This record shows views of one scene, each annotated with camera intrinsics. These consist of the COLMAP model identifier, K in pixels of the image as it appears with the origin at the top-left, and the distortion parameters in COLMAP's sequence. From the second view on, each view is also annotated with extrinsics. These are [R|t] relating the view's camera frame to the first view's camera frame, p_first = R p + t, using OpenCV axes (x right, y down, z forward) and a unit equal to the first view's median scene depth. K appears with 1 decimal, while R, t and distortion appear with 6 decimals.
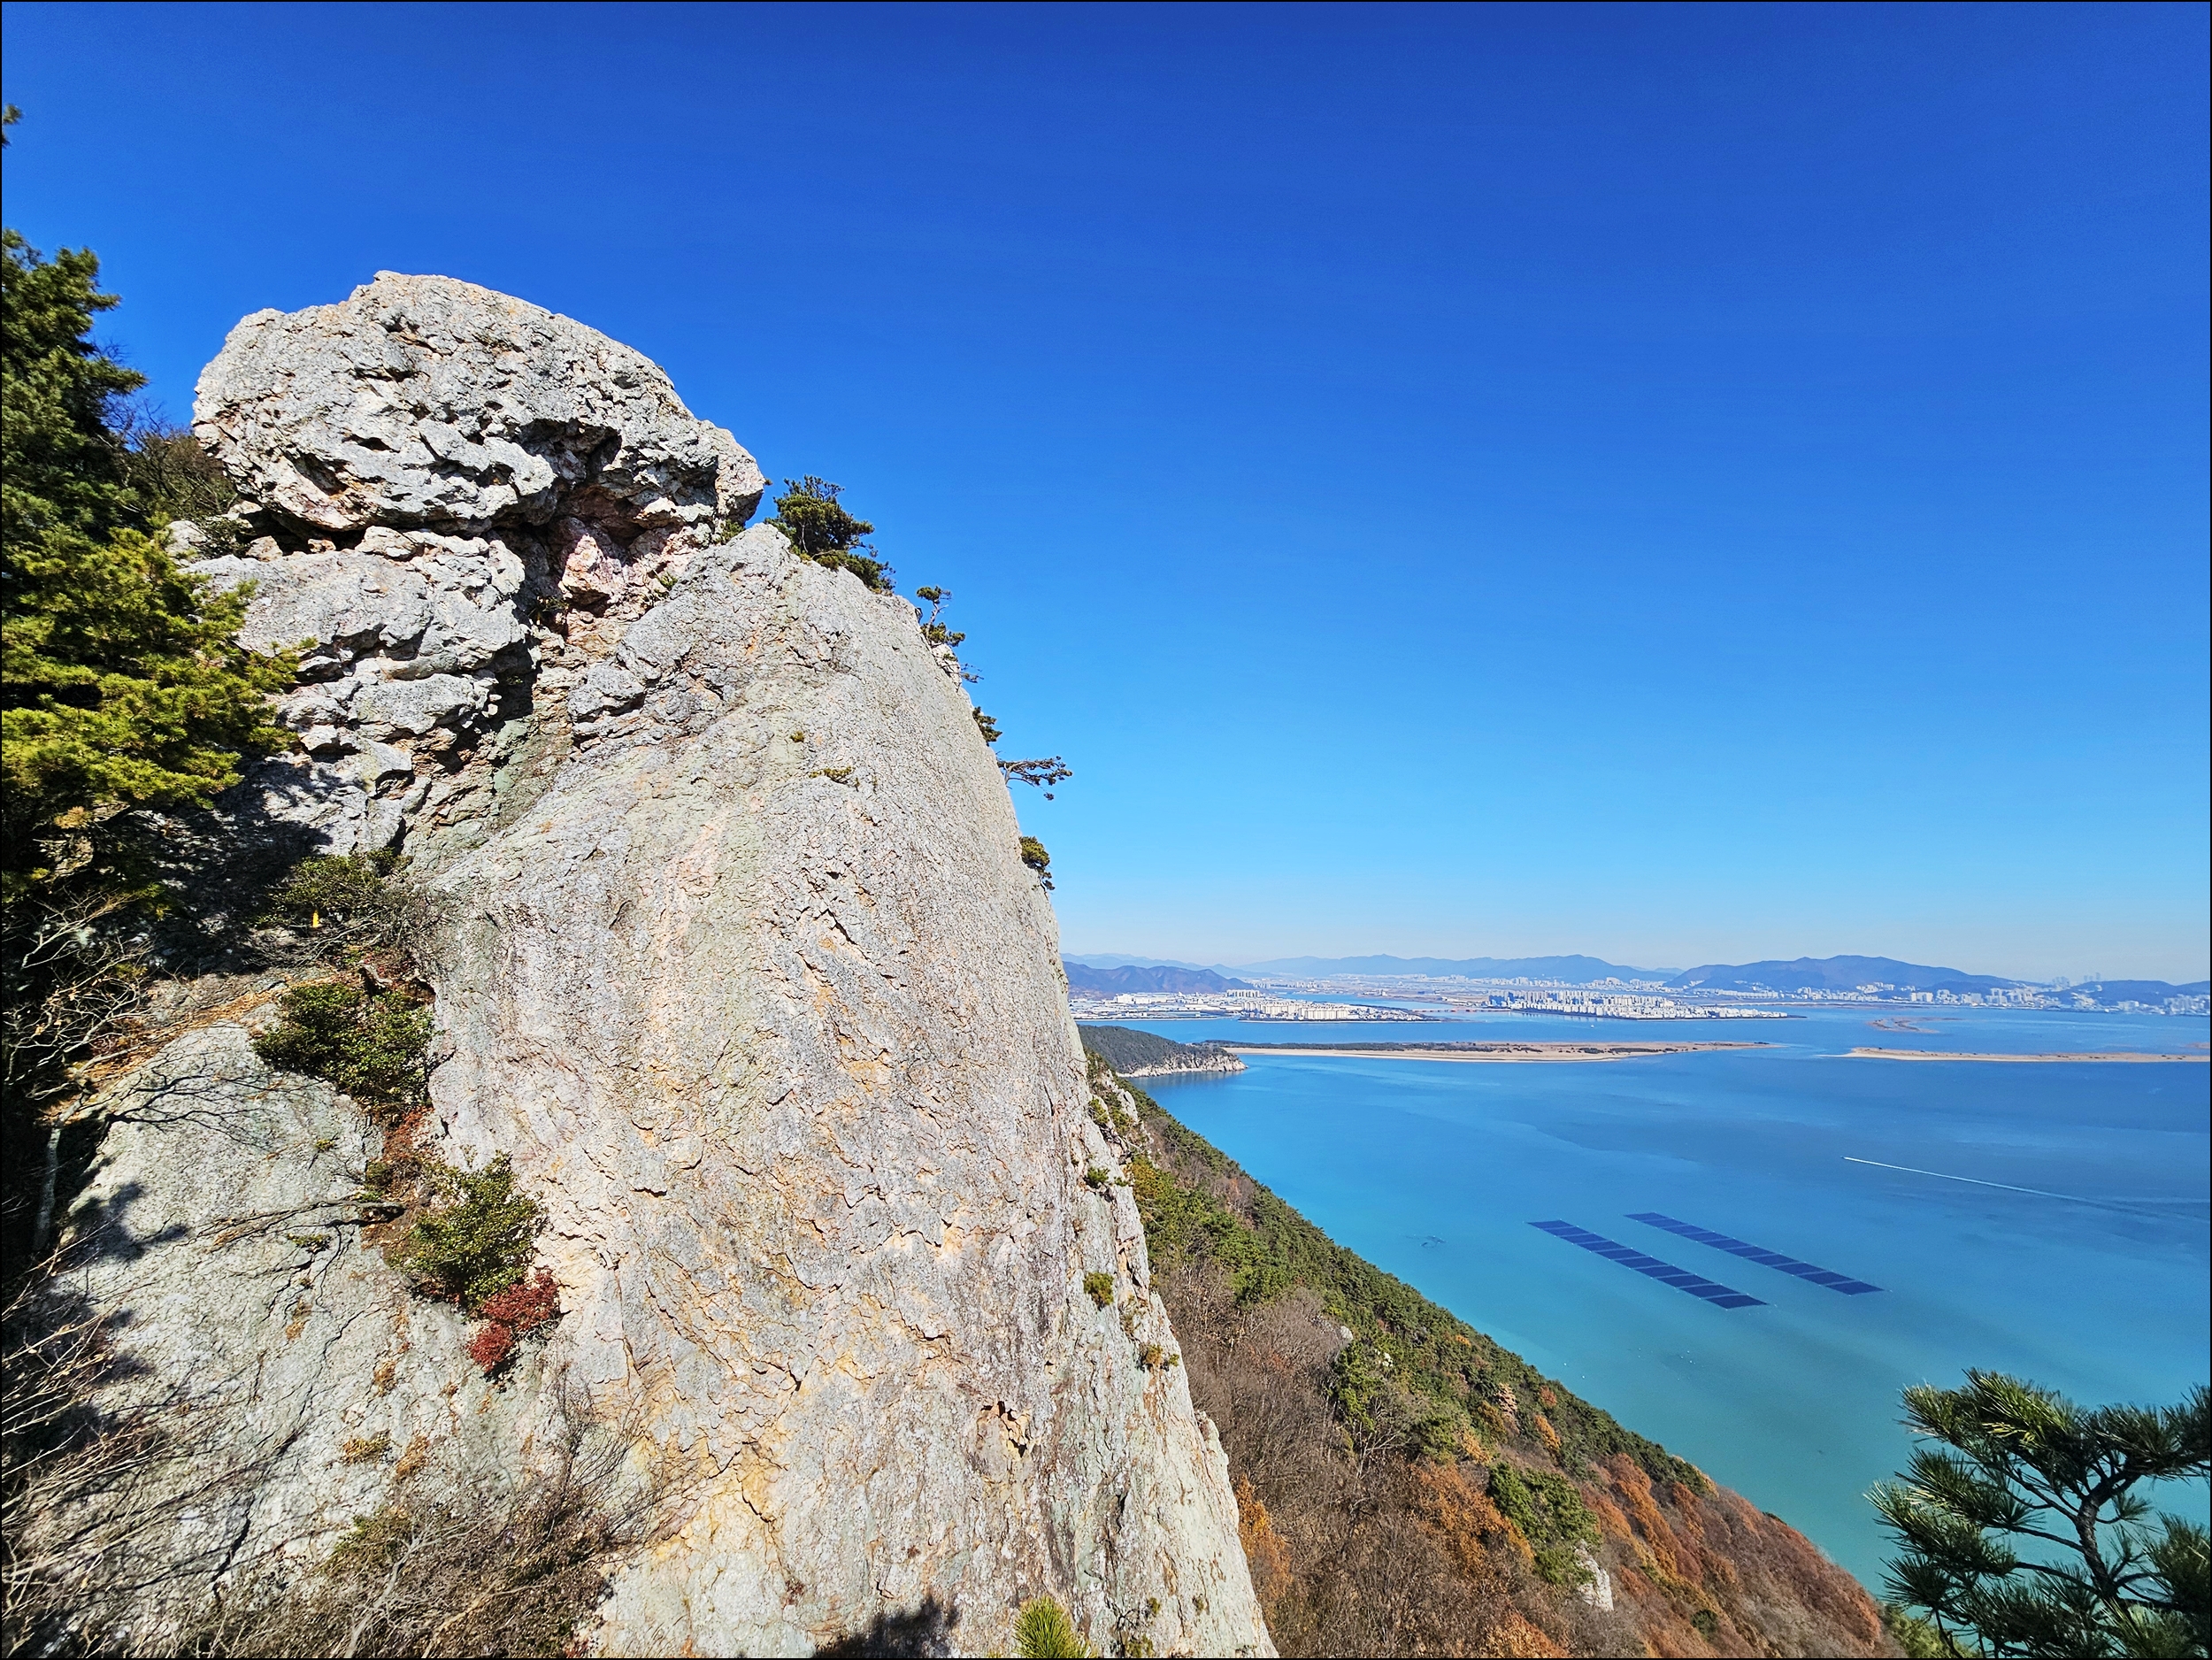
lens RADIAL K [[903.3, 0, 1116.1], [0, 903.3, 835.7], [0, 0, 1]] dist [-0.001941, 0.000953]
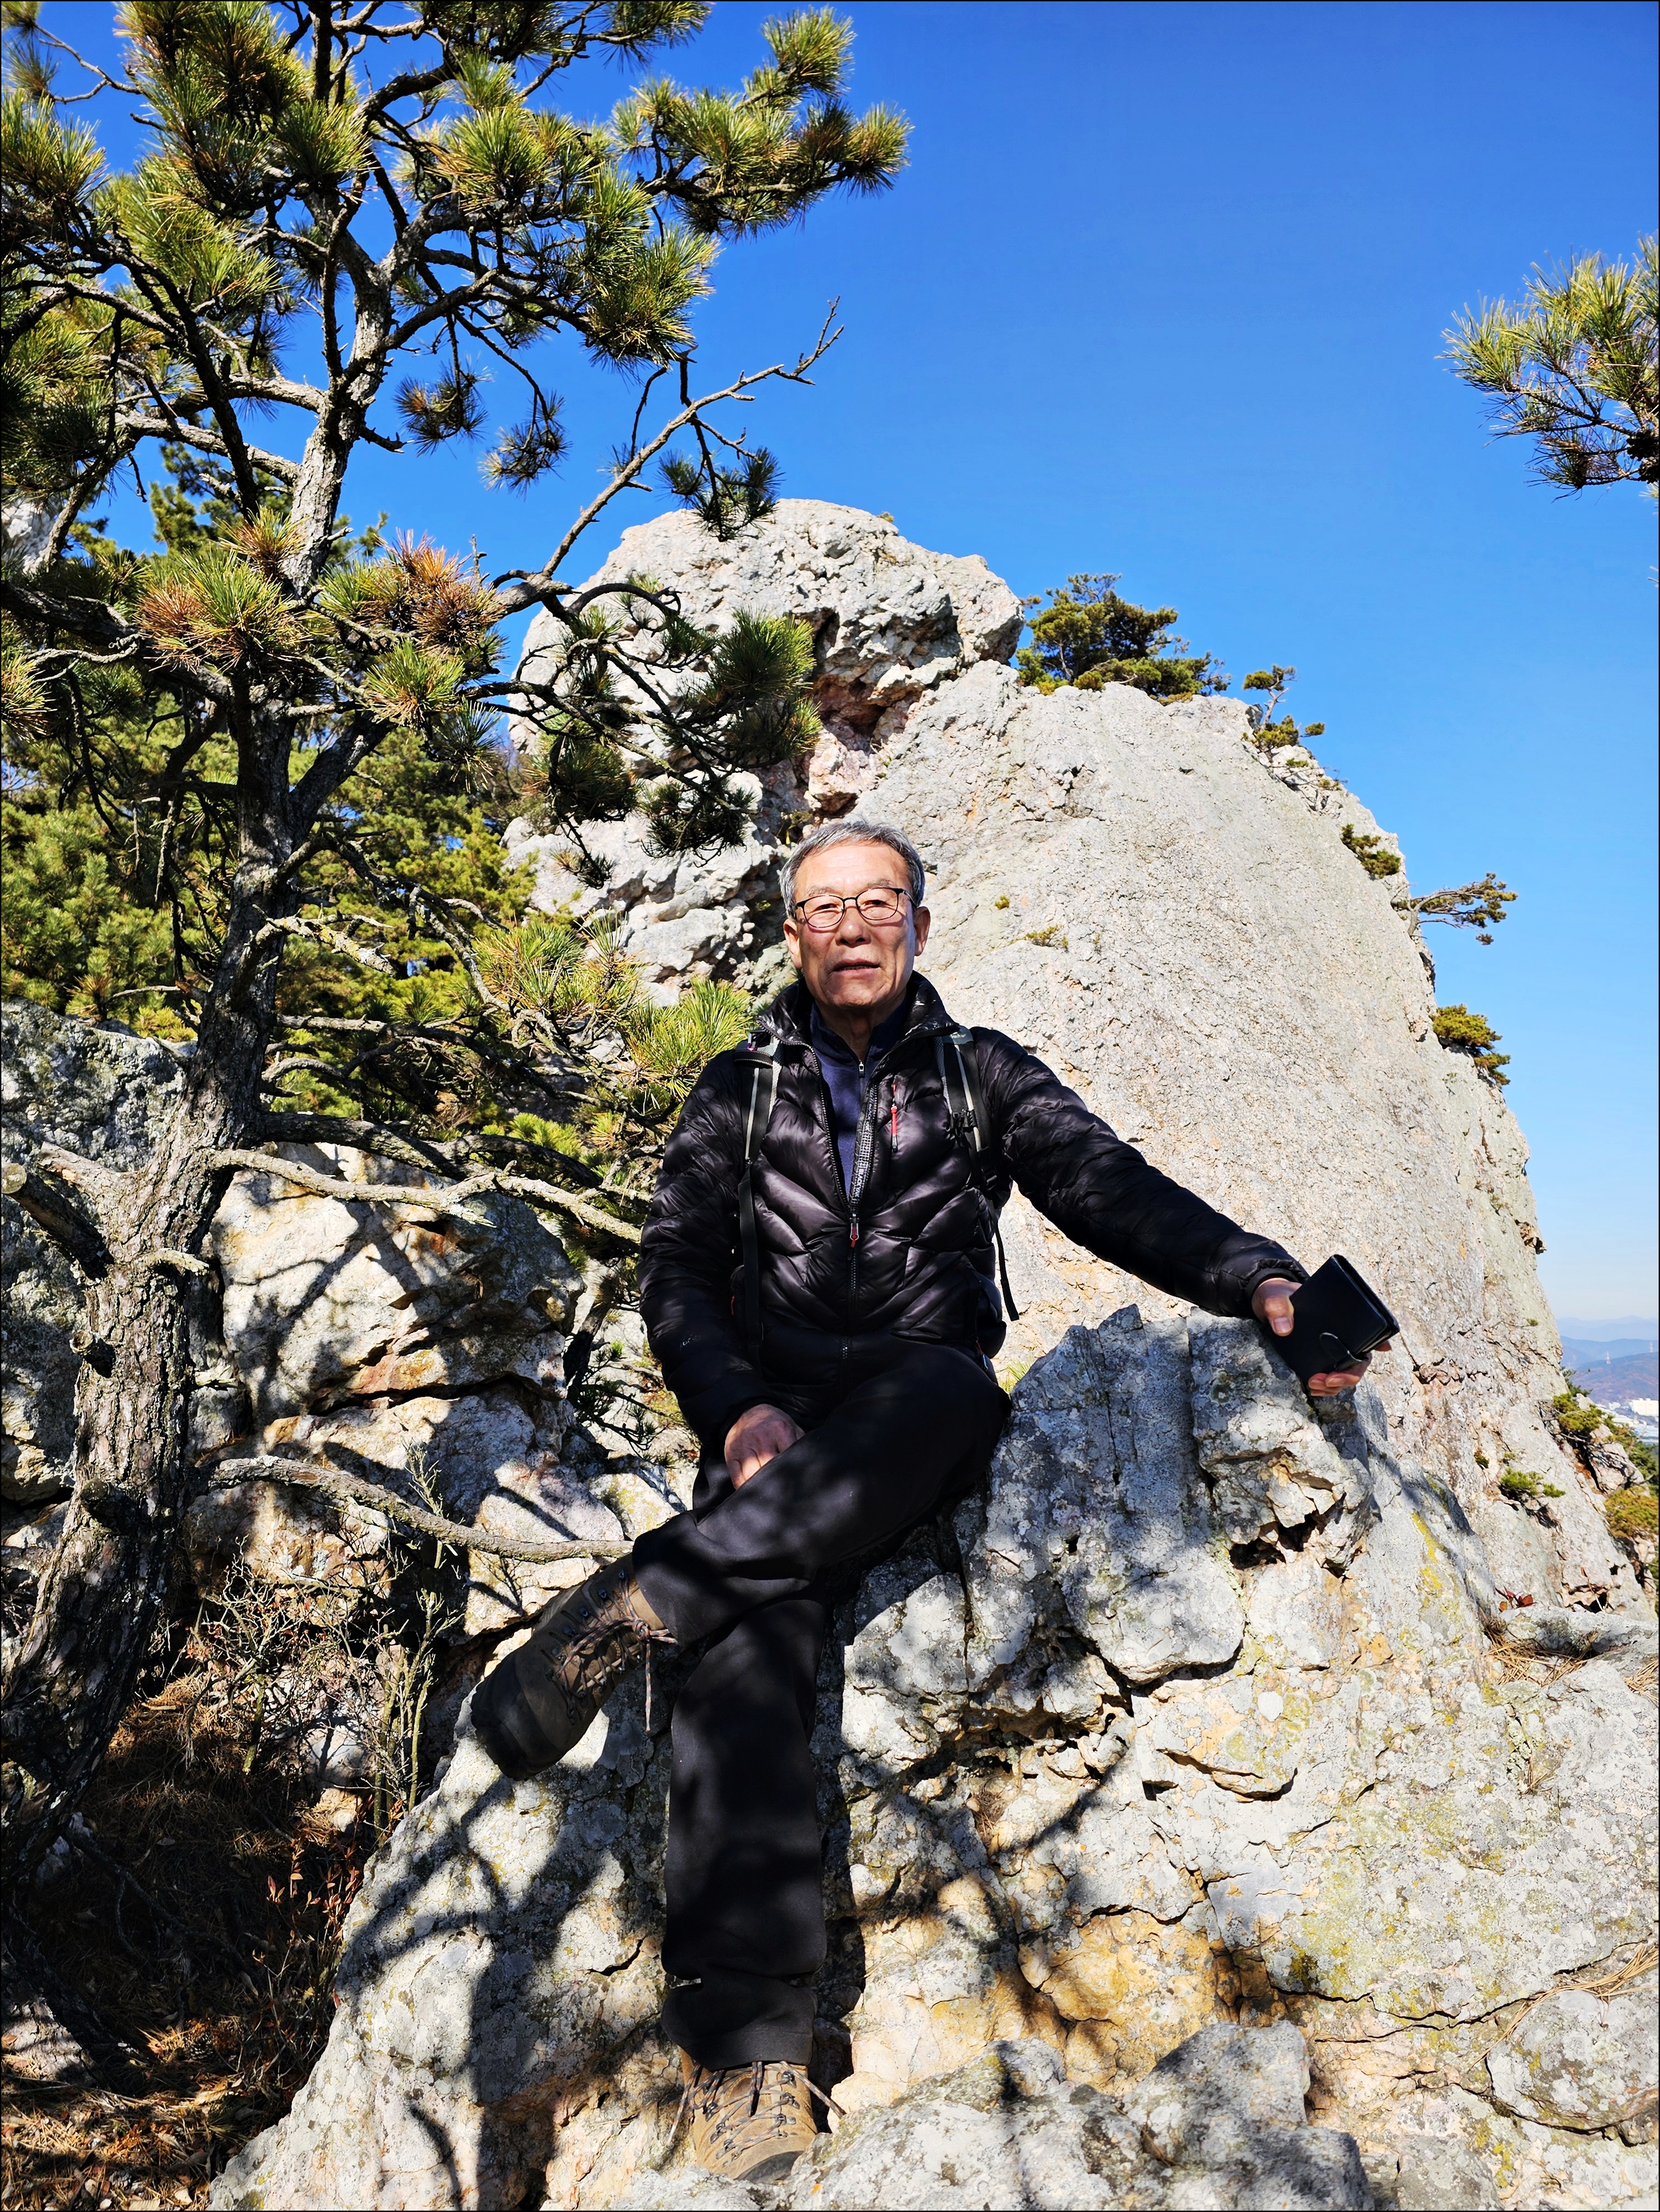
lens RADIAL K [[1477.2, 0, 798.0], [0, 1477.2, 1109.7], [0, 0, 1]] dist [0.090133, -0.098019]
pose [[0.757848, -0.103862, -0.644111, 0.389573], [0.096735, 0.994223, -0.046501, 0.134617], [0.645220, -0.027068, 0.763518, -0.199489]]
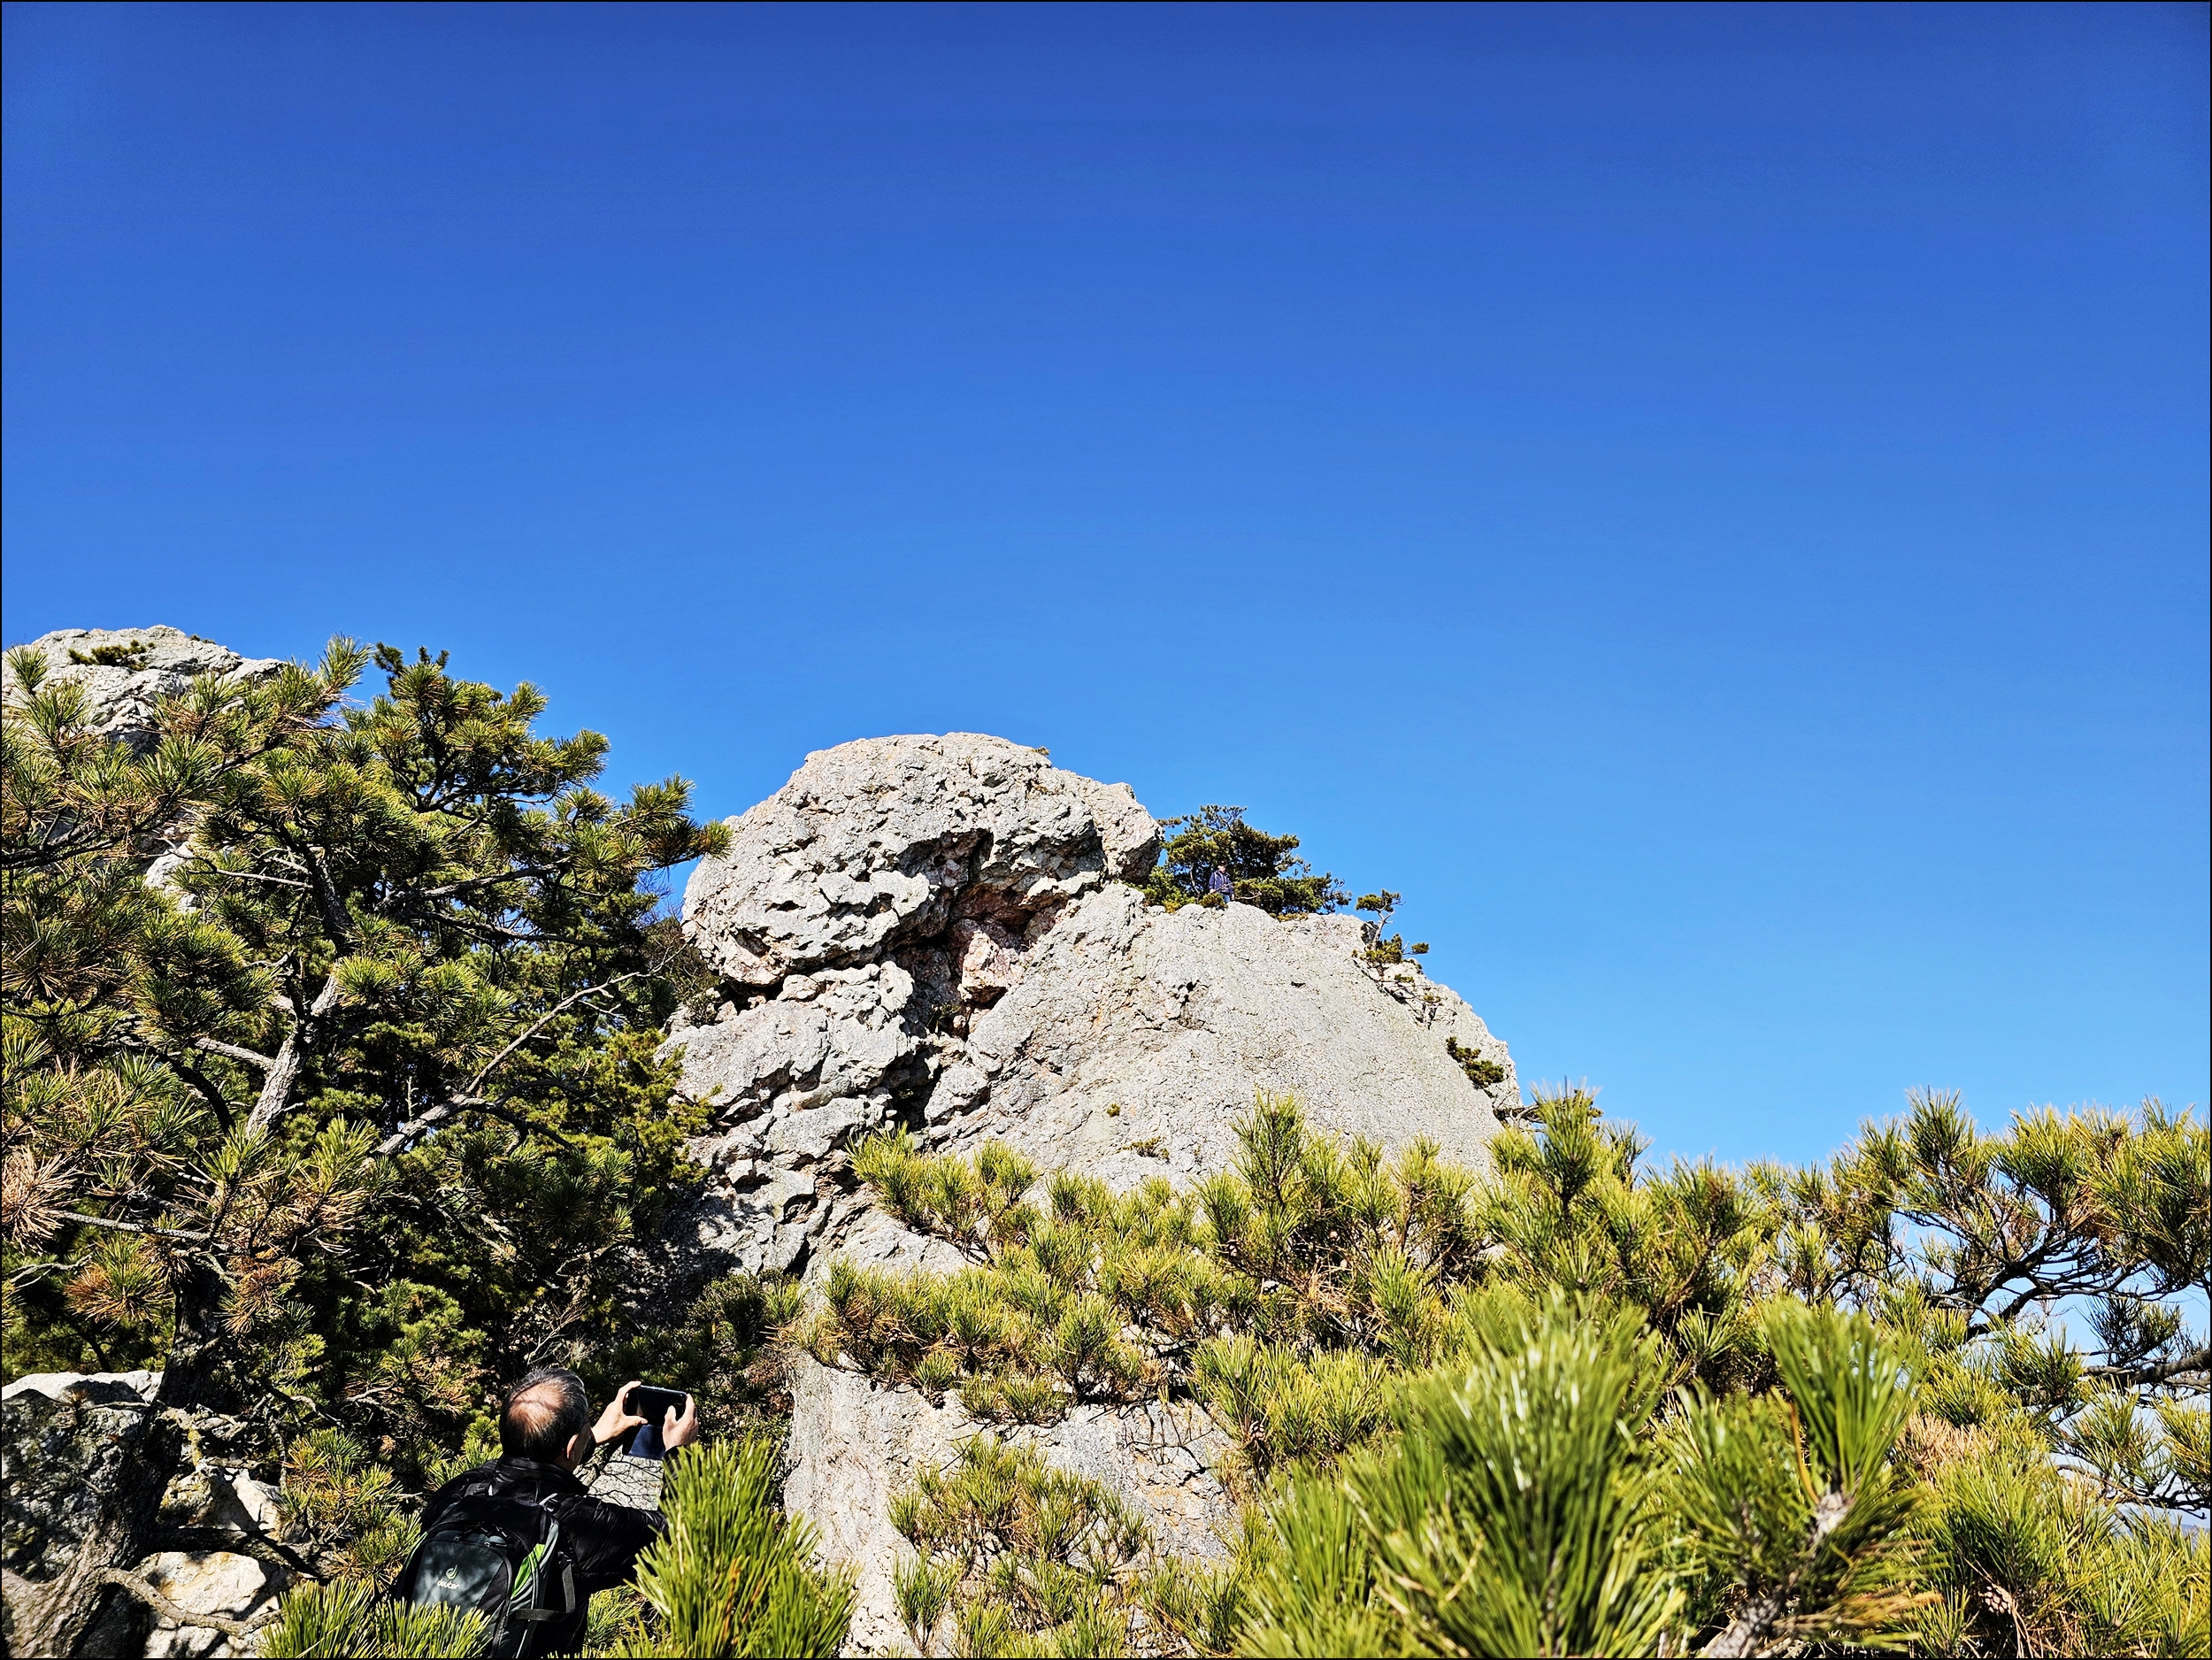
lens RADIAL K [[1466.2, 0, 1101.4], [0, 1466.2, 826.3], [0, 0, 1]] dist [0.098966, -0.102563]
pose [[0.798265, -0.244896, -0.550271, 0.549077], [0.073338, 0.946330, -0.314770, 0.090305], [0.597824, 0.210915, 0.773383, -0.235015]]
